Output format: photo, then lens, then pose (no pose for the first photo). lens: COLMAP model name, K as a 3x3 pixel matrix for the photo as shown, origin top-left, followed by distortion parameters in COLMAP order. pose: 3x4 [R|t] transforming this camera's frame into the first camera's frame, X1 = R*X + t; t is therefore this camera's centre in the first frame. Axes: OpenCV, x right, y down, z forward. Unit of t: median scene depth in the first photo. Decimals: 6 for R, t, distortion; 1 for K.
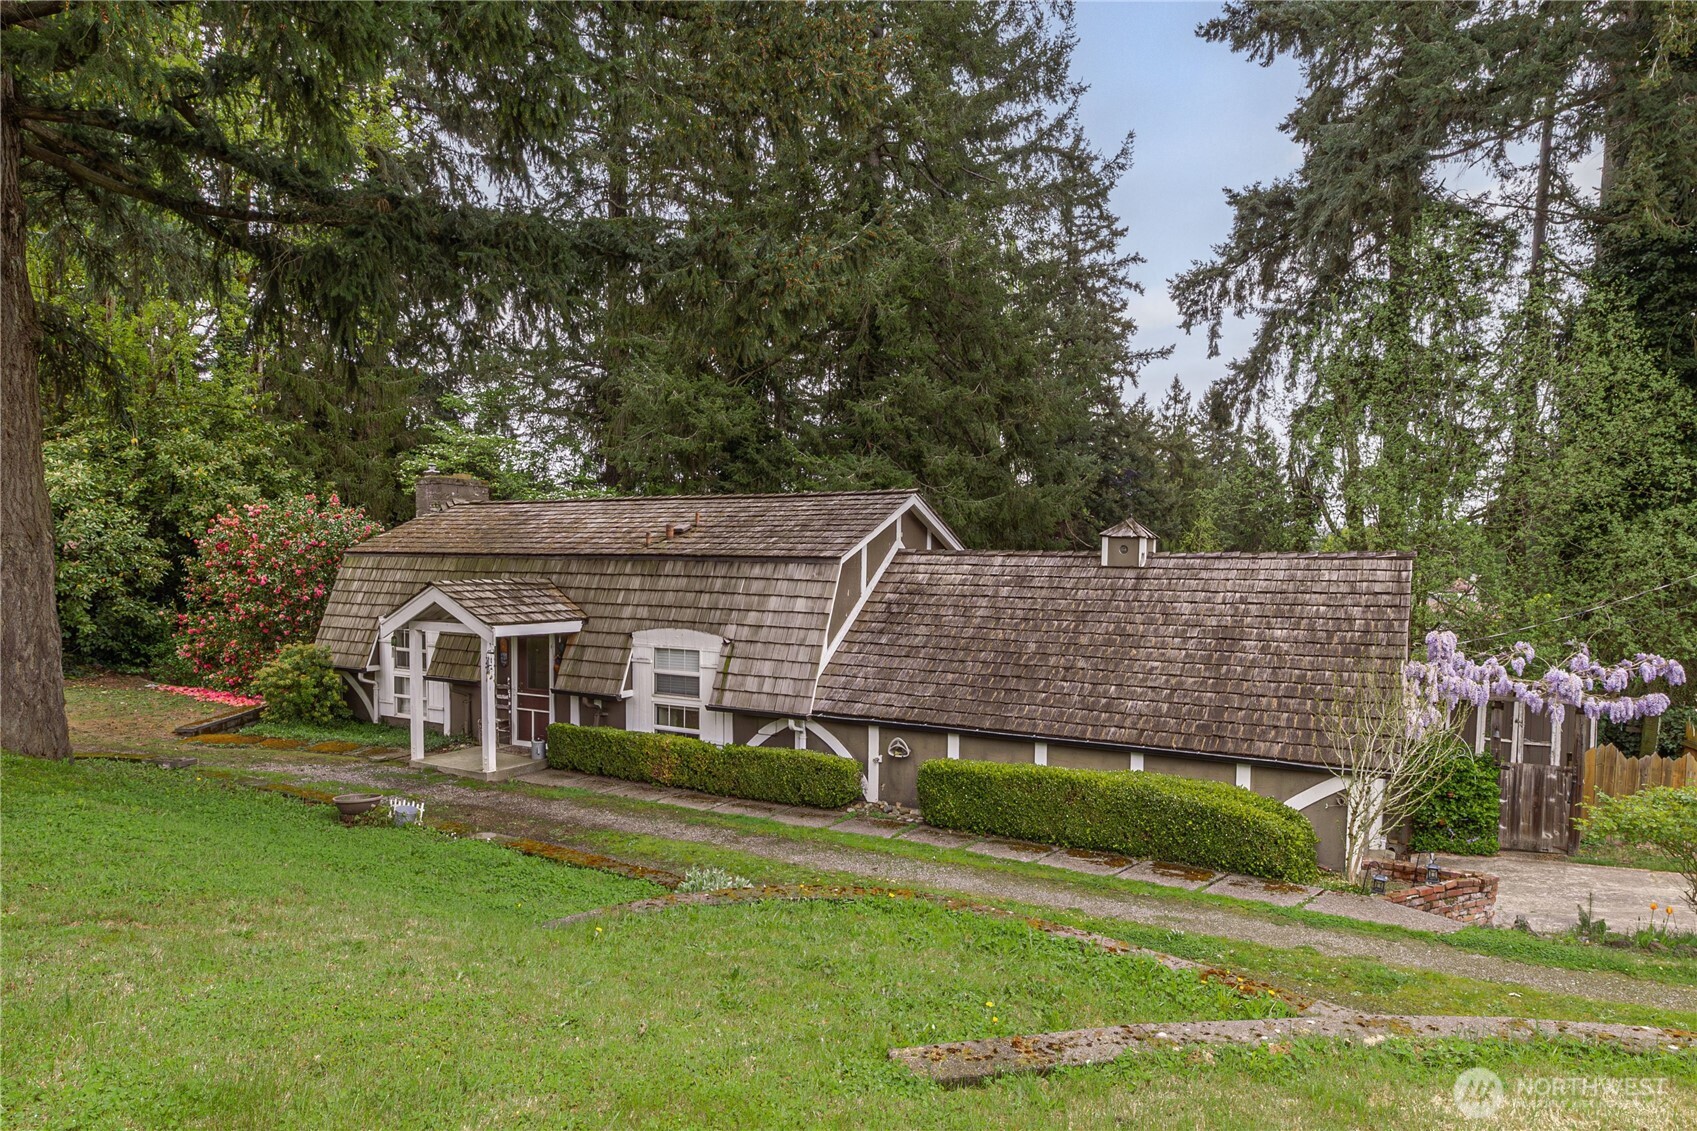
lens RADIAL K [[877.2, 0, 799.8], [0, 877.2, 608.1], [0, 0, 1]] dist [0.000667, 0.000647]
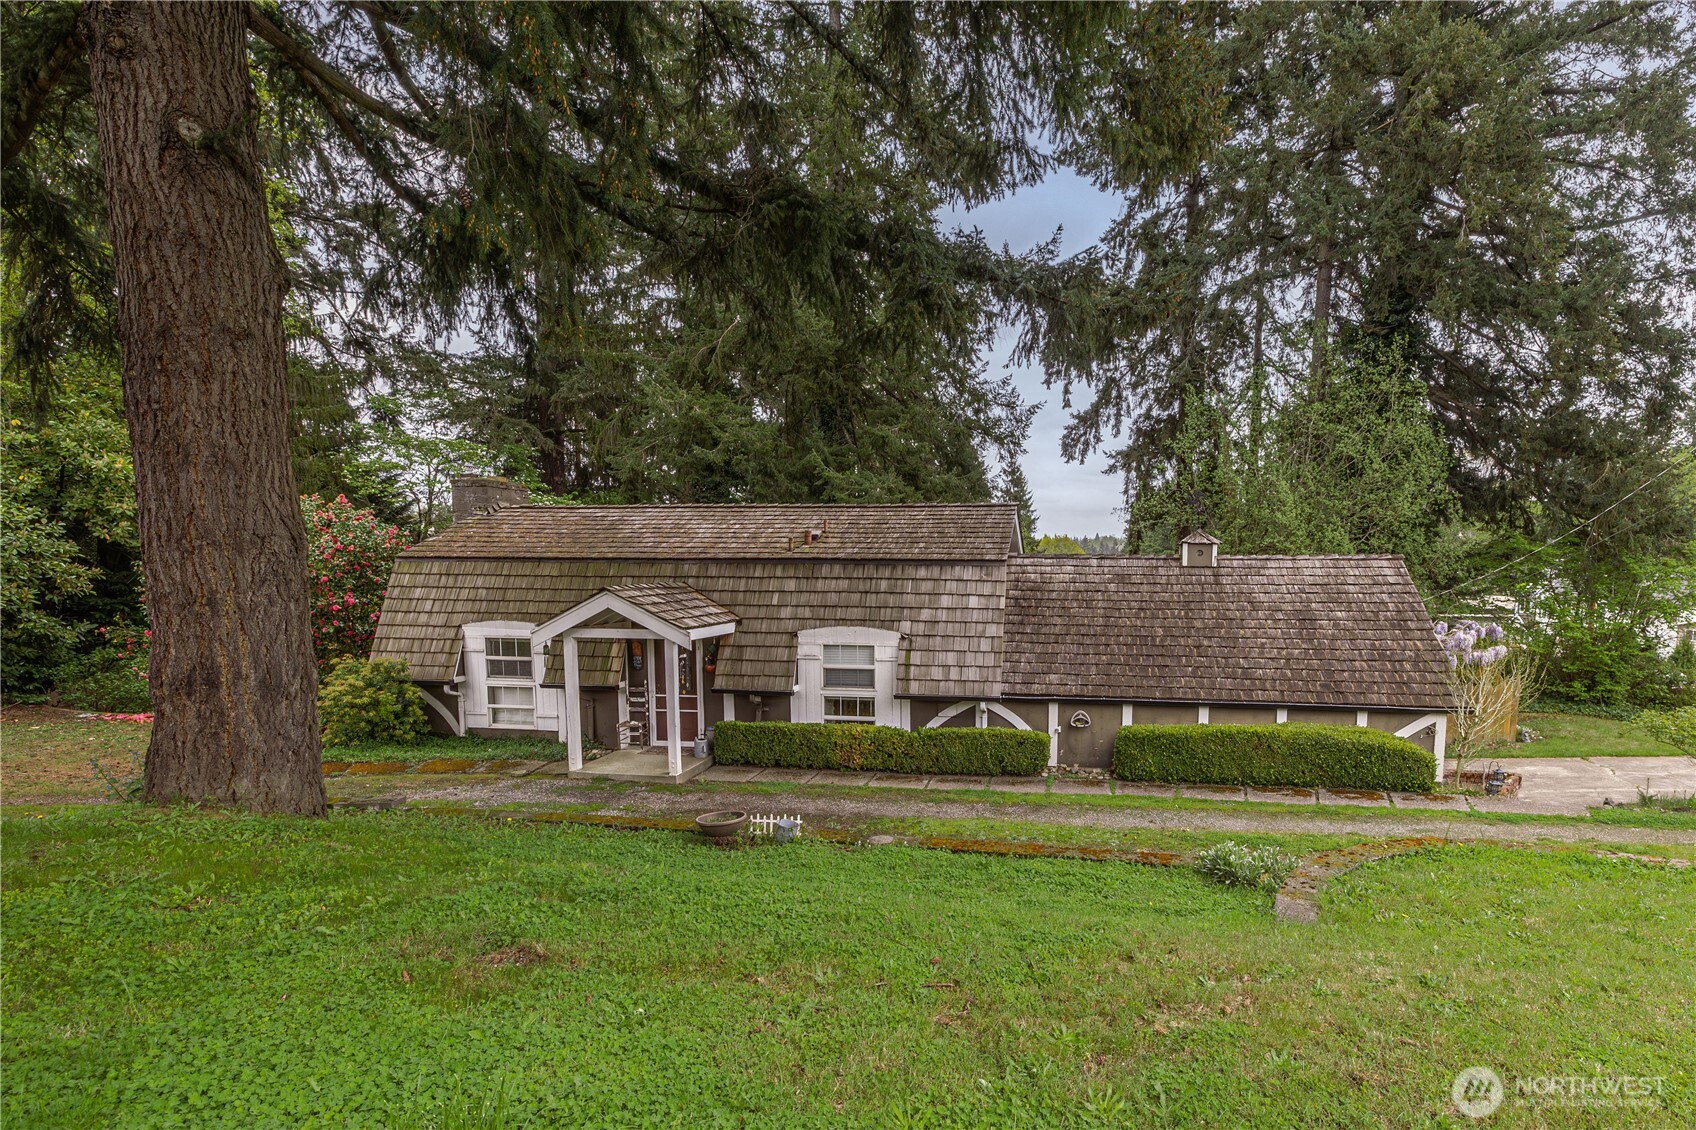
lens RADIAL K [[709.6, 0, 853.8], [0, 709.6, 632.2], [0, 0, 1]] dist [0.000505, -0.000098]
pose [[0.940621, -0.038813, 0.337233, -0.437562], [0.023961, 0.998555, 0.048093, -0.012022], [-0.338612, -0.037157, 0.940192, 0.169767]]
